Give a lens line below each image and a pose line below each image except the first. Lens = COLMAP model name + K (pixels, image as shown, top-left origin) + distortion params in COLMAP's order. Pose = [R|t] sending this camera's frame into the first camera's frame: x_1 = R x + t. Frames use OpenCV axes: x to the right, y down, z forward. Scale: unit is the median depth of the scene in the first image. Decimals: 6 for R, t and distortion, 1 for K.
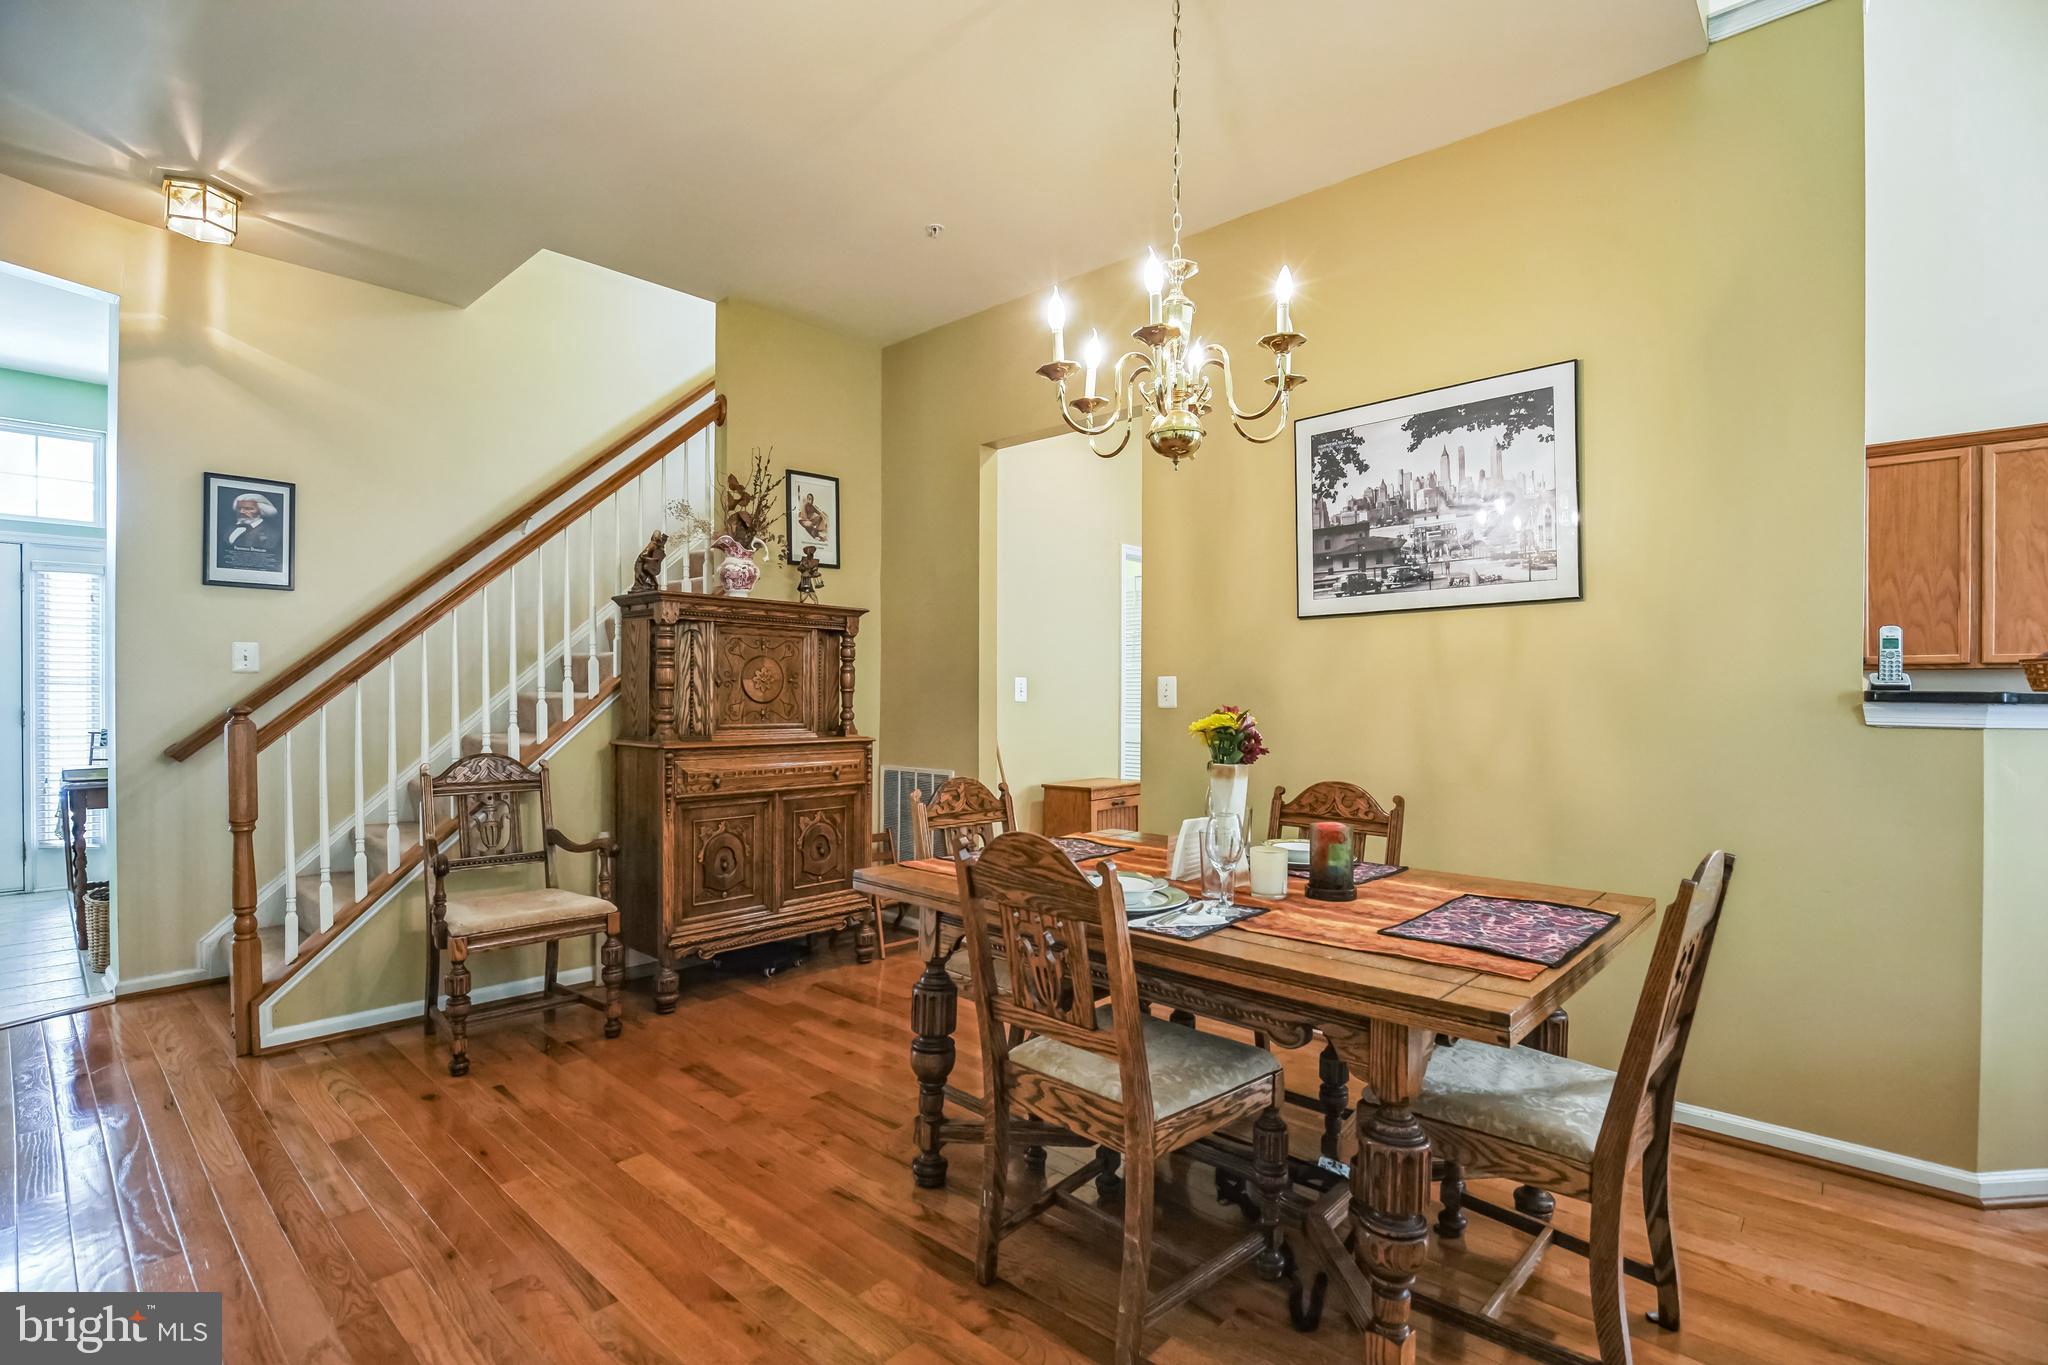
lens RADIAL K [[942.3, 0, 1031.6], [0, 942.3, 687.4], [0, 0, 1]] dist [-0.014610, 0.001533]
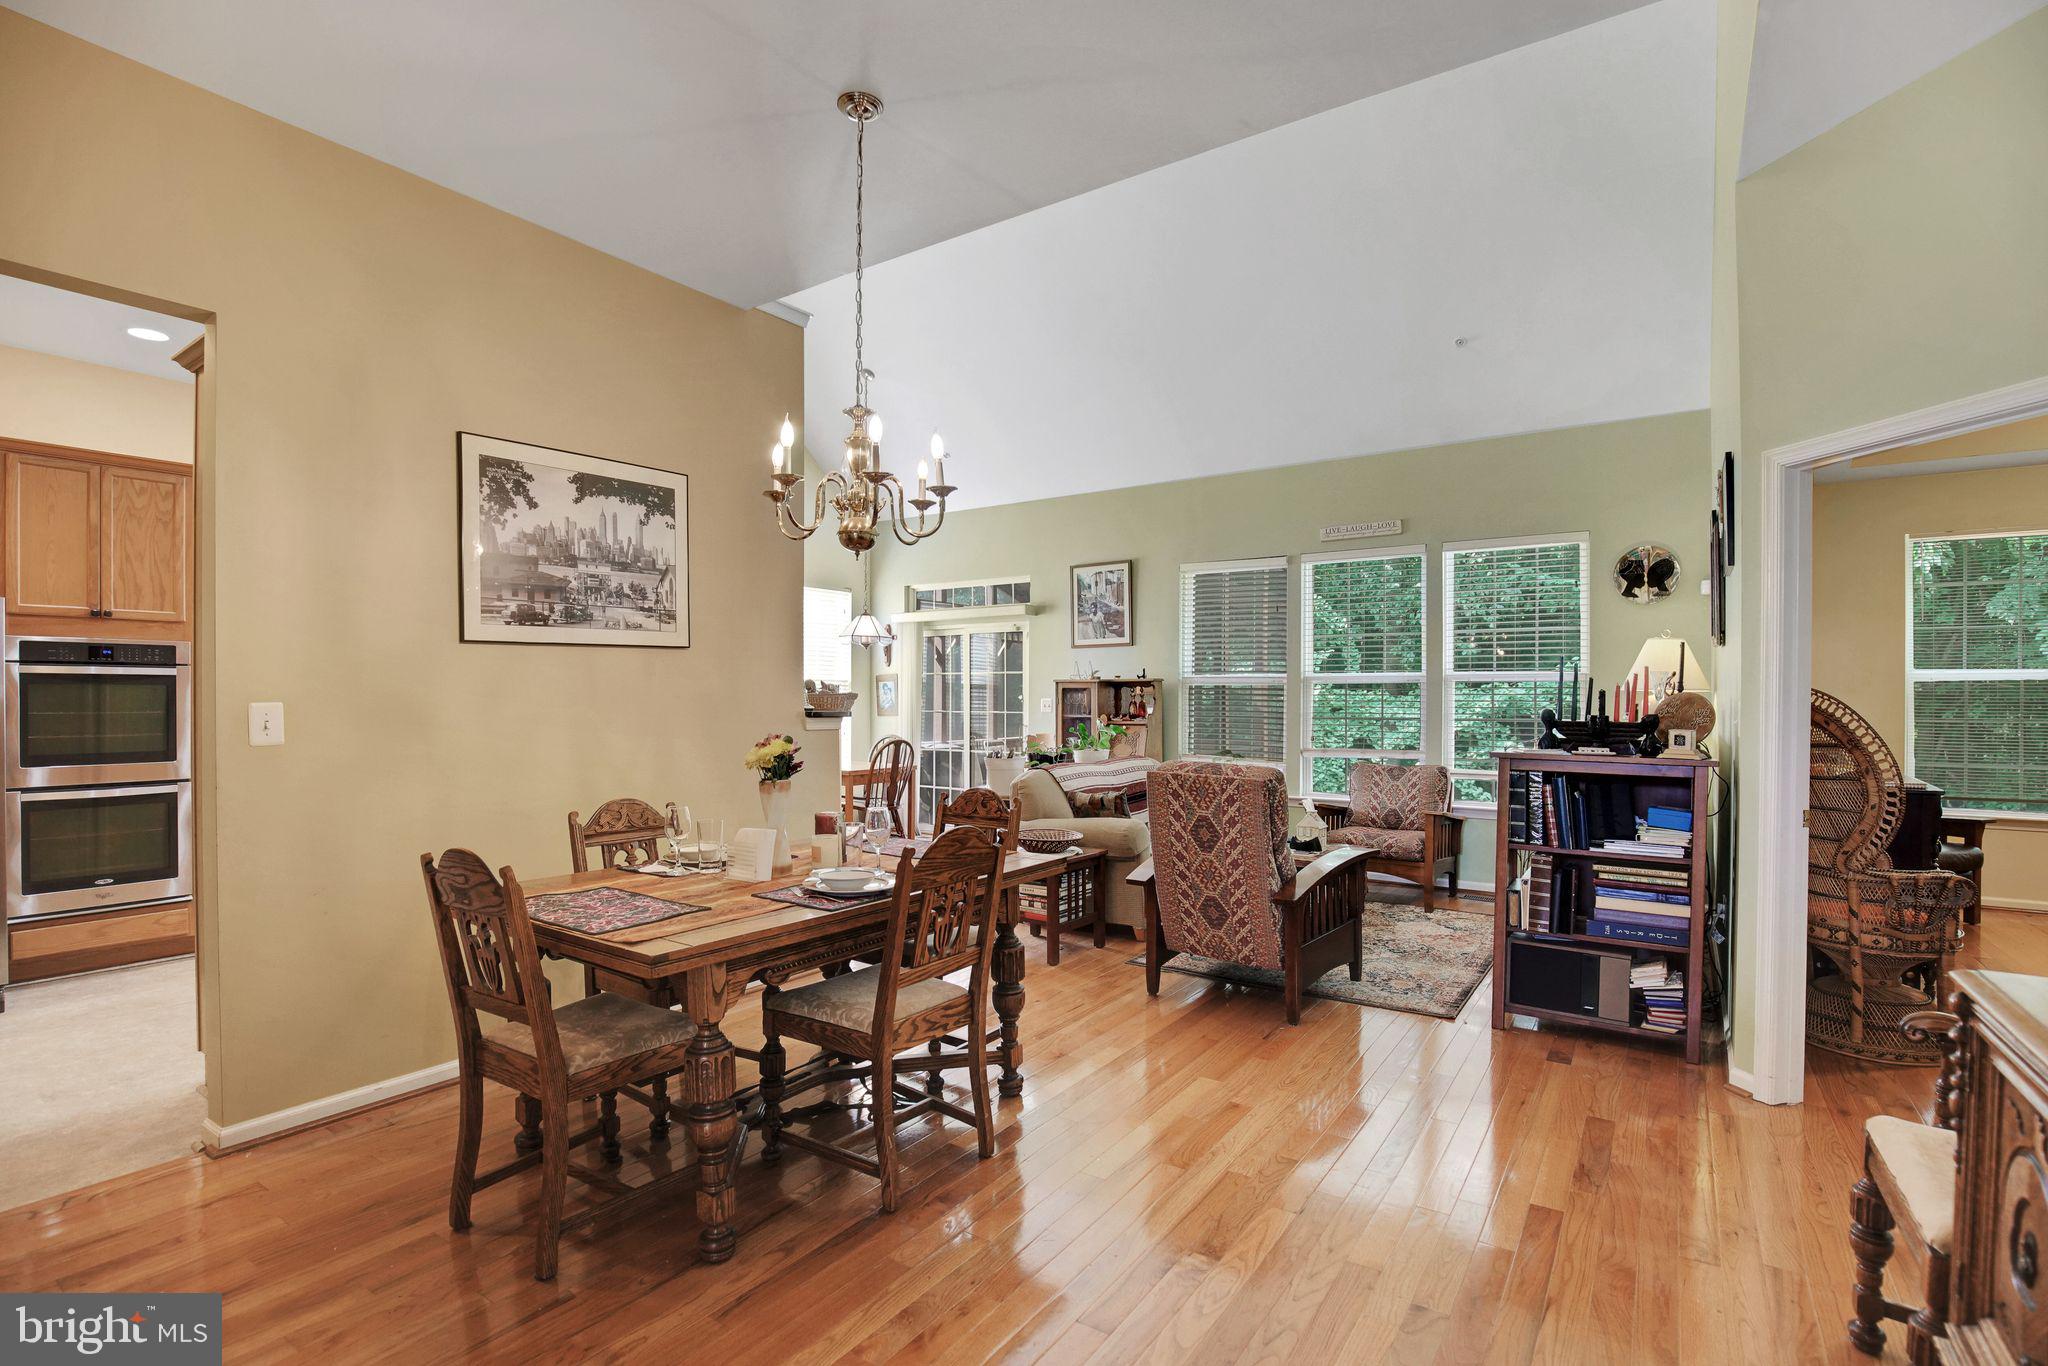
lens RADIAL K [[942.3, 0, 1031.3], [0, 942.3, 700.3], [0, 0, 1]] dist [-0.014610, 0.001533]
pose [[-0.102505, -0.005641, 0.994716, -0.770177], [-0.003620, 0.999979, 0.005297, -0.022850], [-0.994726, -0.003058, -0.102524, 0.567695]]
